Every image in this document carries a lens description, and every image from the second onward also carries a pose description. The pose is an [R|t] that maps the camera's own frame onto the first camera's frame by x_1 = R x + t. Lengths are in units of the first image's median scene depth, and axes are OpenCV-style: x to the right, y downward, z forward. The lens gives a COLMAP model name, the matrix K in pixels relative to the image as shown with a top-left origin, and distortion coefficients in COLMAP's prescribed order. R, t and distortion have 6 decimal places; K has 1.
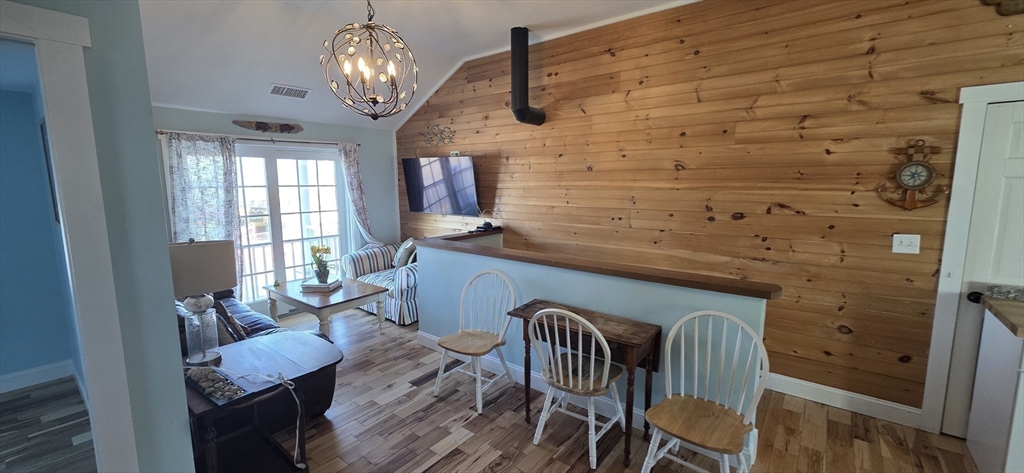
lens RADIAL K [[413.9, 0, 512.0], [0, 413.9, 236.5], [0, 0, 1]] dist [0.024548, -0.000037]
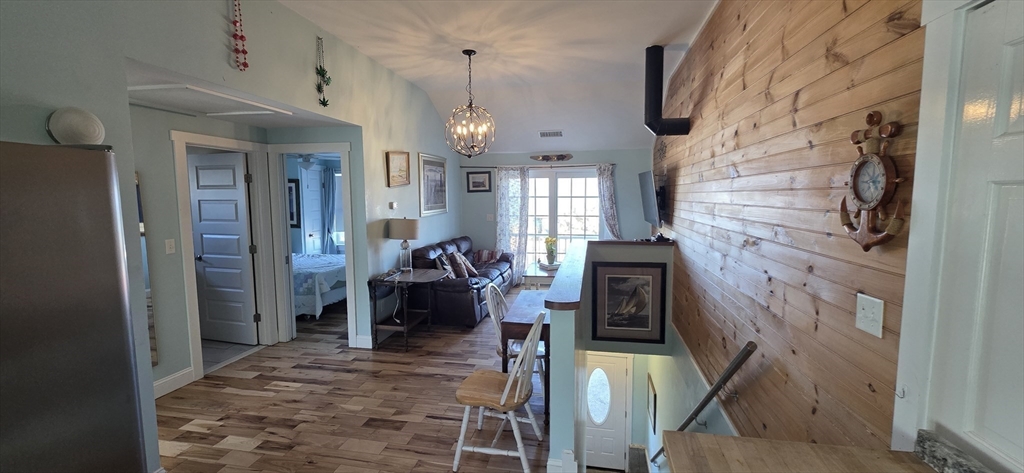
lens RADIAL K [[413.9, 0, 512.0], [0, 413.9, 236.5], [0, 0, 1]] dist [0.024548, -0.000037]
pose [[0.435287, 0.095046, -0.895261, 0.758642], [-0.125807, 0.991076, 0.044049, -0.028174], [0.891458, 0.093456, 0.443360, 0.241701]]
